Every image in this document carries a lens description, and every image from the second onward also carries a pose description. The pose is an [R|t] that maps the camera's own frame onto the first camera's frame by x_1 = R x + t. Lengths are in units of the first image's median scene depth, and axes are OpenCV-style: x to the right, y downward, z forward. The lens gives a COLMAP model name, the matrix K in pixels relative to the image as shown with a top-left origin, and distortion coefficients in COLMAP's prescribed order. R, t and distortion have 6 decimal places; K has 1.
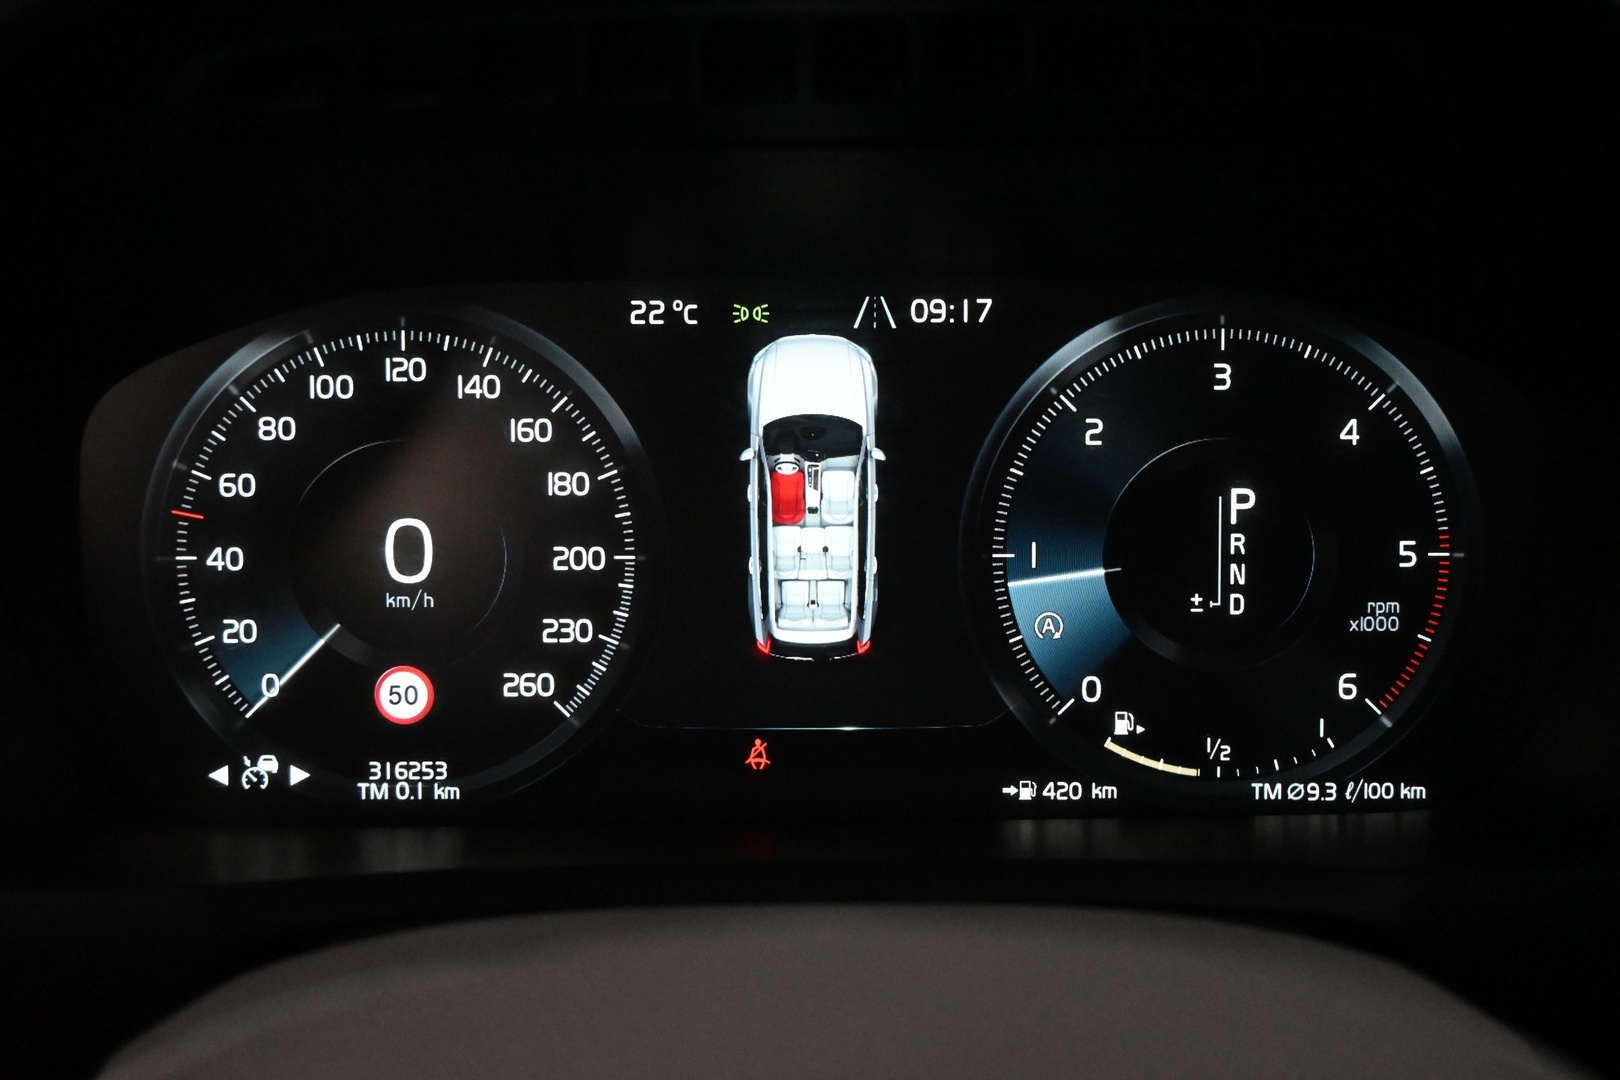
lens RADIAL K [[2288.9, 0, 804.5], [0, 2288.9, 536.6], [0, 0, 1]] dist [0.037927, 0.000000]
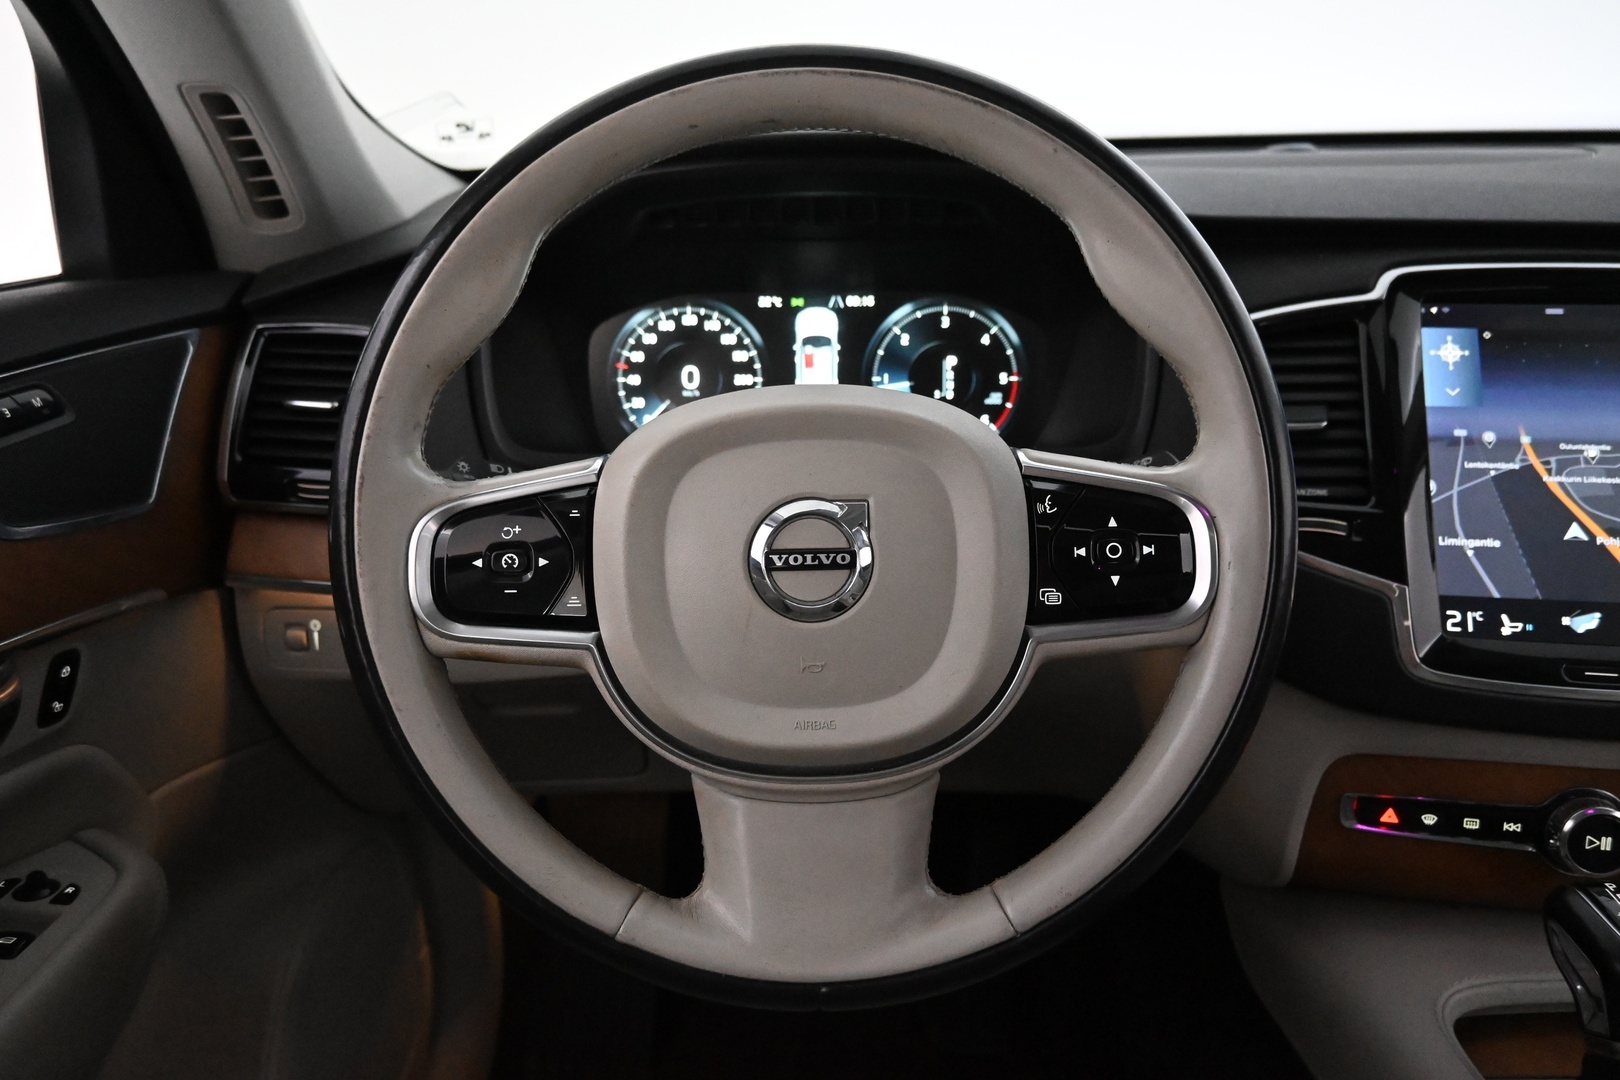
lens RADIAL K [[1122.0, 0, 814.3], [0, 1122.0, 537.0], [0, 0, 1]] dist [0.013832, -0.006255]
pose [[0.999868, 0.001513, -0.016187, 0.025831], [-0.001052, 0.999593, 0.028503, 0.184703], [0.016224, -0.028482, 0.999463, -0.571835]]
